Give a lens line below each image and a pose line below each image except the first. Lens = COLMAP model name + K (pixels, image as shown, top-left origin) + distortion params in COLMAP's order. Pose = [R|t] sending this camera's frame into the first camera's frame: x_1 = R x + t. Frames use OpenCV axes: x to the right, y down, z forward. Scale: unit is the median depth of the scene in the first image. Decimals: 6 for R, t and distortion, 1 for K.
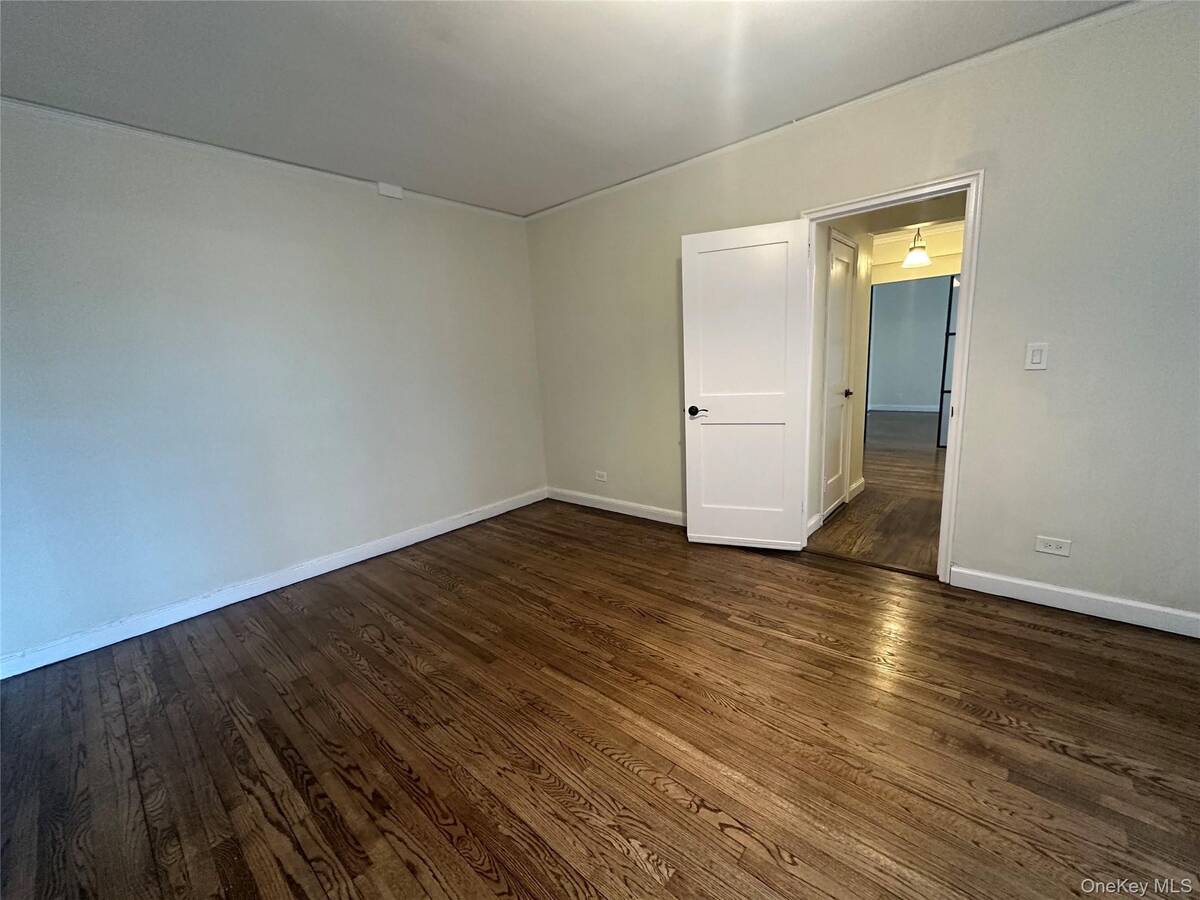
lens RADIAL K [[480.7, 0, 601.7], [0, 480.7, 451.7], [0, 0, 1]] dist [-0.000424, 0.000371]
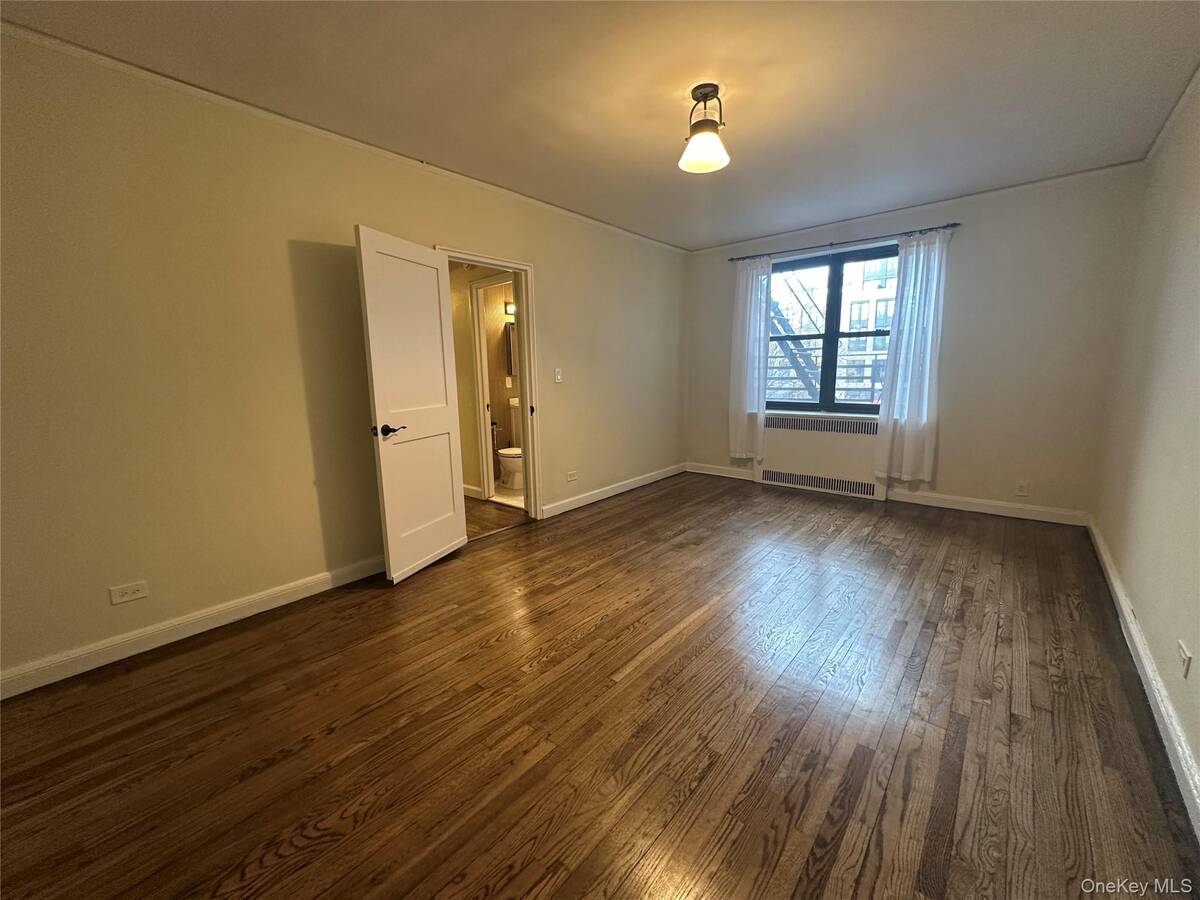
lens RADIAL K [[480.7, 0, 601.8], [0, 480.7, 452.7], [0, 0, 1]] dist [-0.000424, 0.000371]
pose [[-0.011163, -0.118760, 0.992860, -1.169211], [0.208624, 0.970794, 0.118466, -0.116665], [-0.977932, 0.208457, 0.013939, 1.065768]]
